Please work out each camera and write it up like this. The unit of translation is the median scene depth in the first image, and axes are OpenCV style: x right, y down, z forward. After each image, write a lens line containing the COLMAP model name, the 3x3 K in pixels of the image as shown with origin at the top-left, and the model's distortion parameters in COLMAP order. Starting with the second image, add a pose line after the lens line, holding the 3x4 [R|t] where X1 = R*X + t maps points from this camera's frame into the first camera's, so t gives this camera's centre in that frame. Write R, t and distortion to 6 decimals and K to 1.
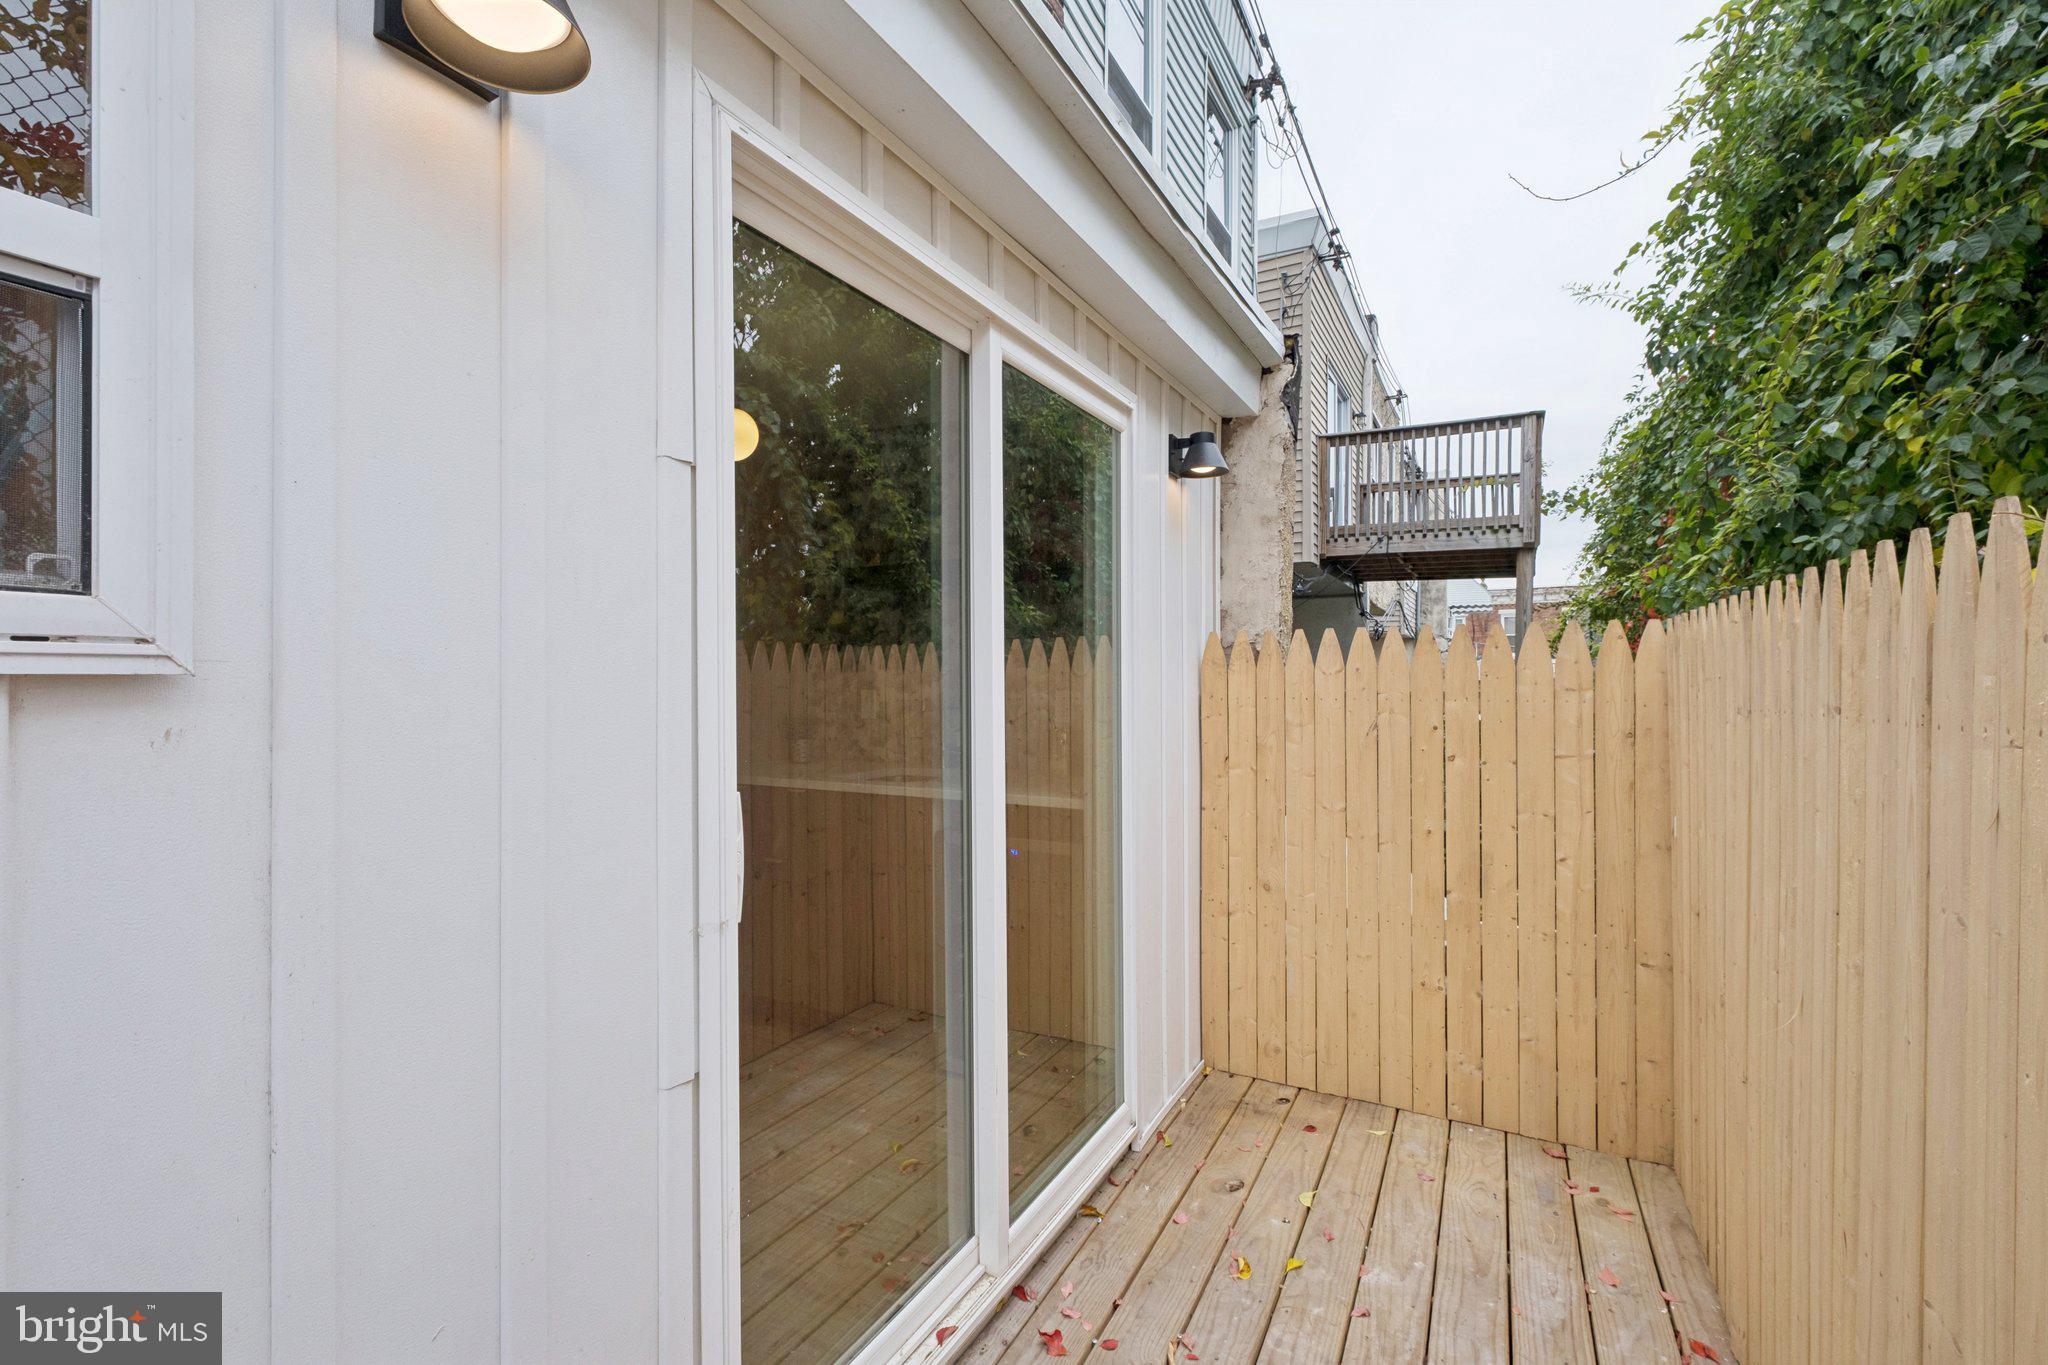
lens RADIAL K [[892.8, 0, 1012.3], [0, 892.8, 670.4], [0, 0, 1]] dist [-0.004186, -0.000456]
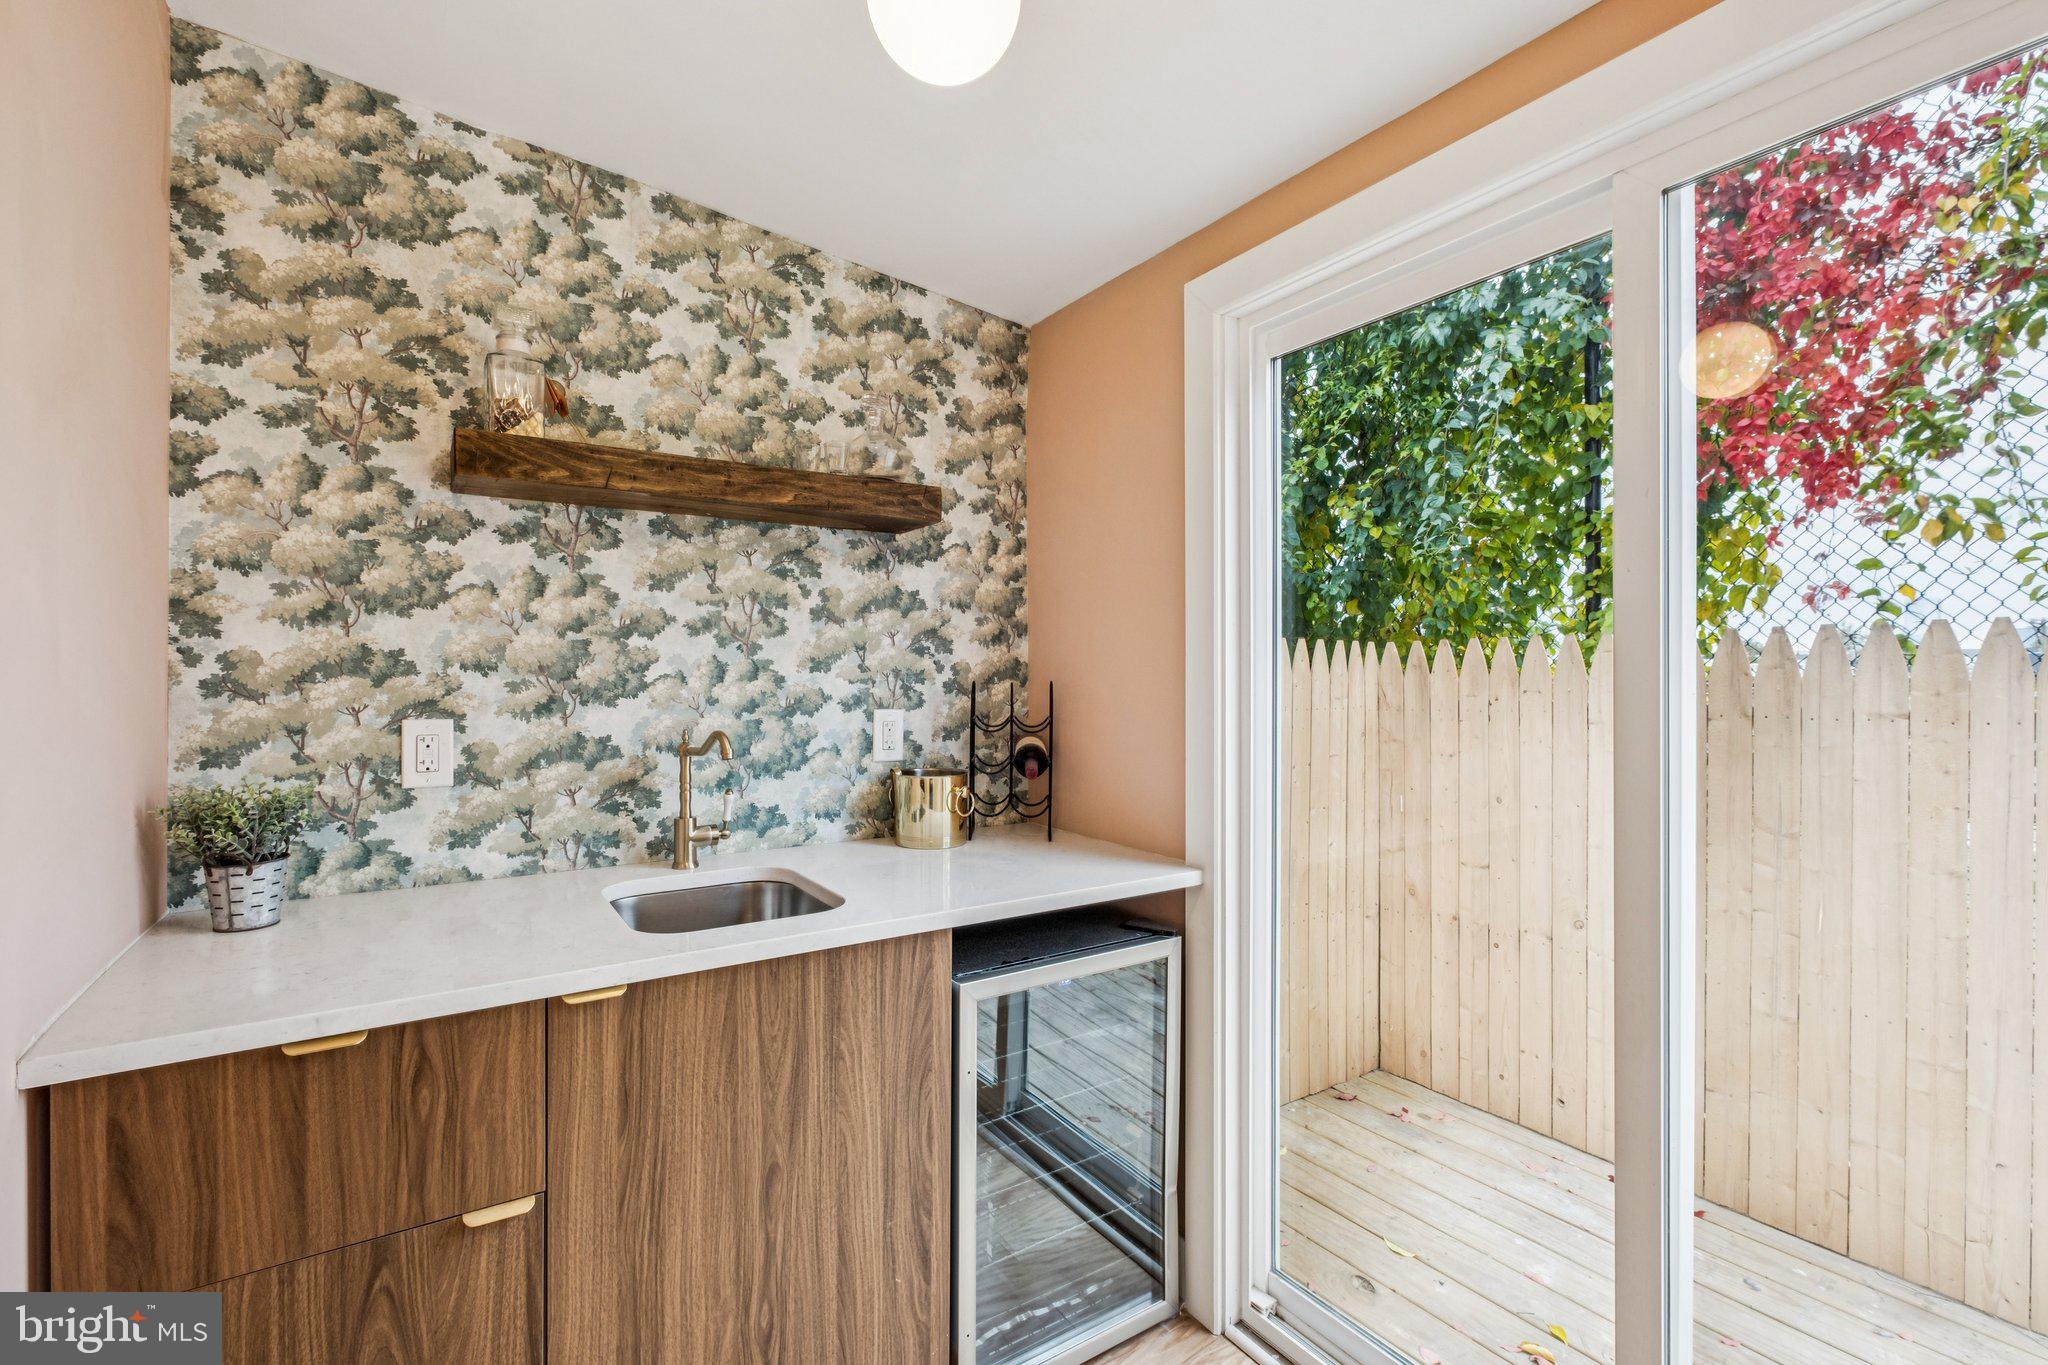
lens RADIAL K [[892.8, 0, 1012.3], [0, 892.8, 670.4], [0, 0, 1]] dist [-0.004186, -0.000456]
pose [[0.475336, 0.012821, 0.879711, -0.612535], [-0.006475, 0.999918, -0.011075, 0.001251], [-0.879780, -0.000432, 0.475380, 0.813295]]
